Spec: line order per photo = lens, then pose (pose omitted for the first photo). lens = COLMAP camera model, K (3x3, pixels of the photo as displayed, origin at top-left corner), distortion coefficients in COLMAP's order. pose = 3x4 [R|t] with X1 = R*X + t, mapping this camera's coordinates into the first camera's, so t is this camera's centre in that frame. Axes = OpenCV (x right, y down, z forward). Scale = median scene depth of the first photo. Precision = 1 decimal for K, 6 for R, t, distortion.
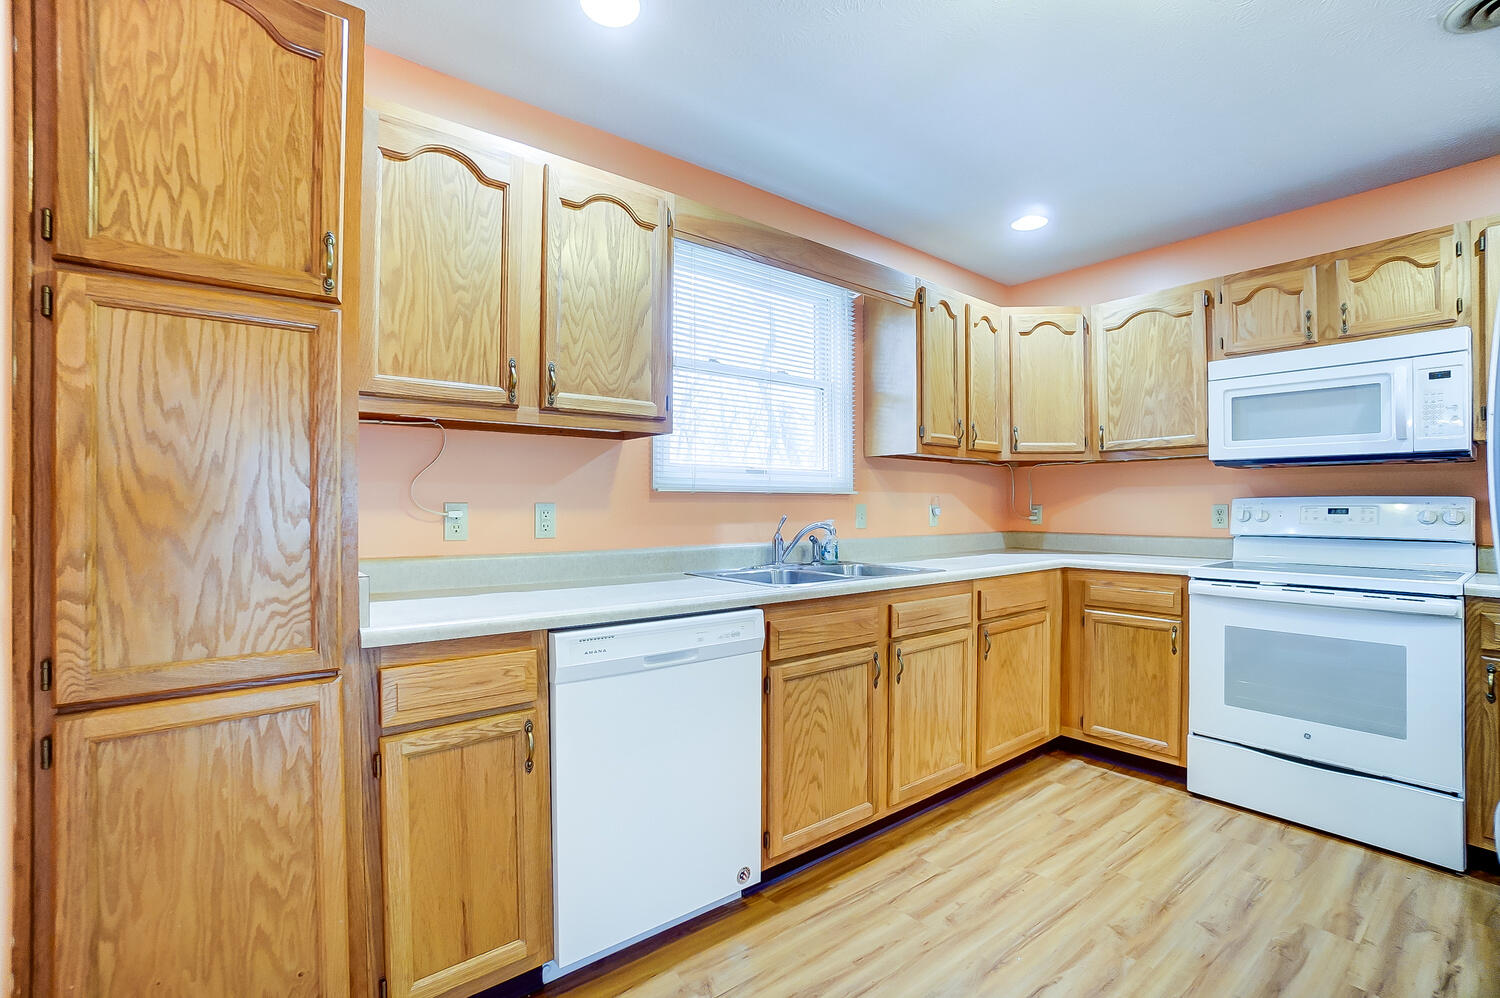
lens RADIAL K [[666.1, 0, 747.3], [0, 666.1, 493.7], [0, 0, 1]] dist [-0.062029, 0.022066]
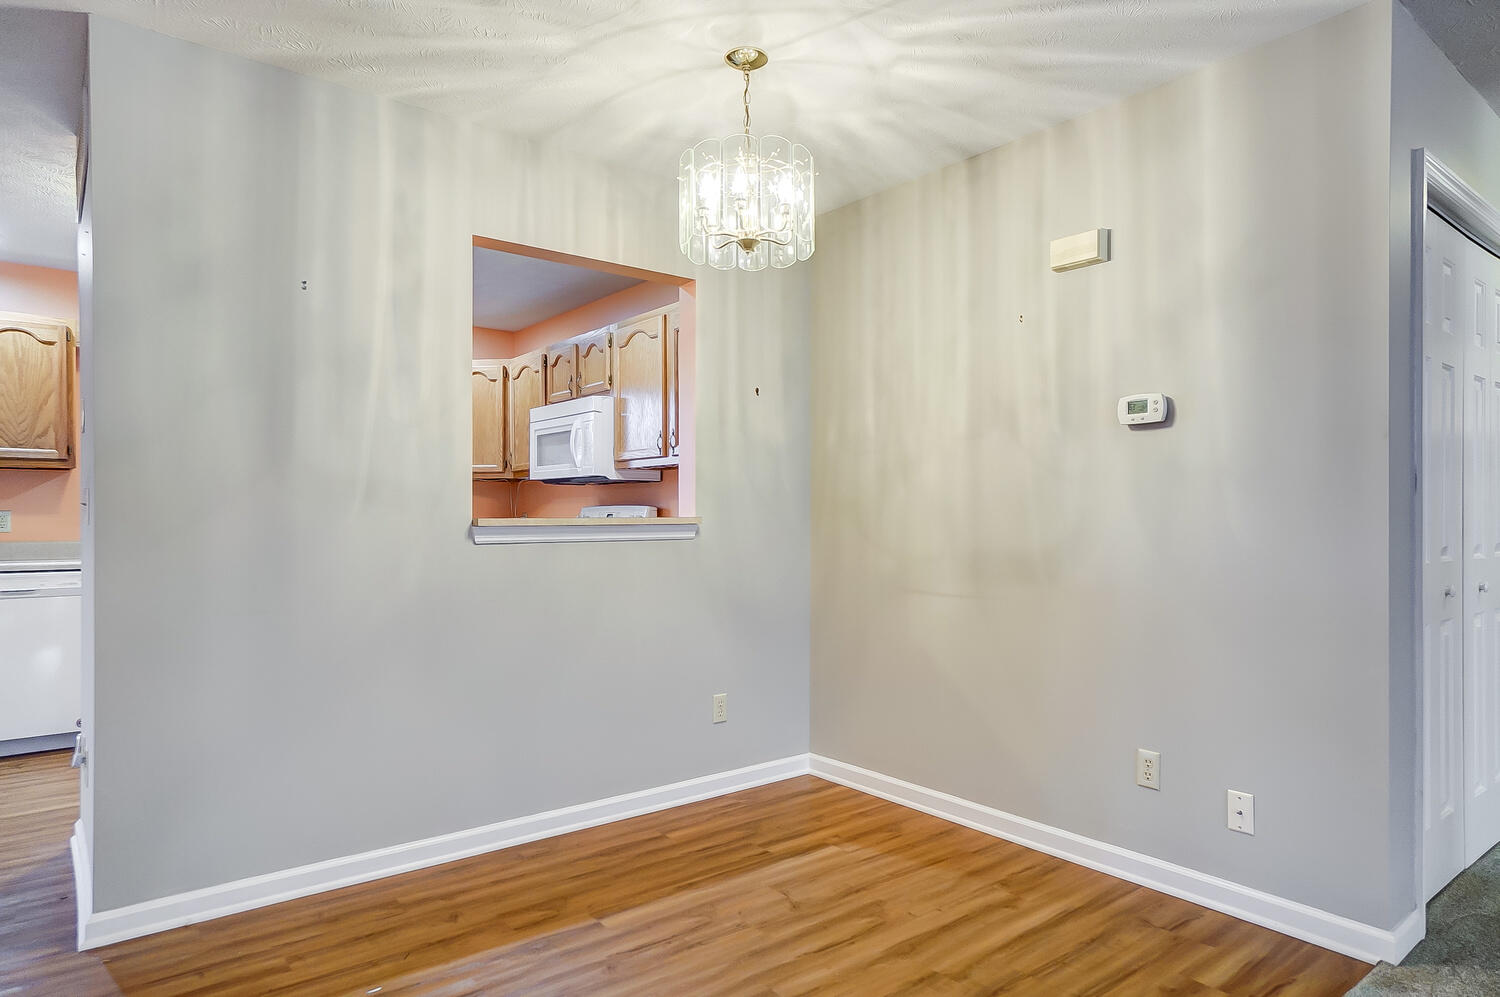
lens RADIAL K [[888.4, 0, 745.8], [0, 888.4, 516.3], [0, 0, 1]] dist [-0.016931, 0.023430]
pose [[0.999996, -0.002851, 0.000846, 1.303386], [0.002838, 0.999885, 0.014864, 0.000052], [-0.000888, -0.014862, 0.999889, -1.007026]]
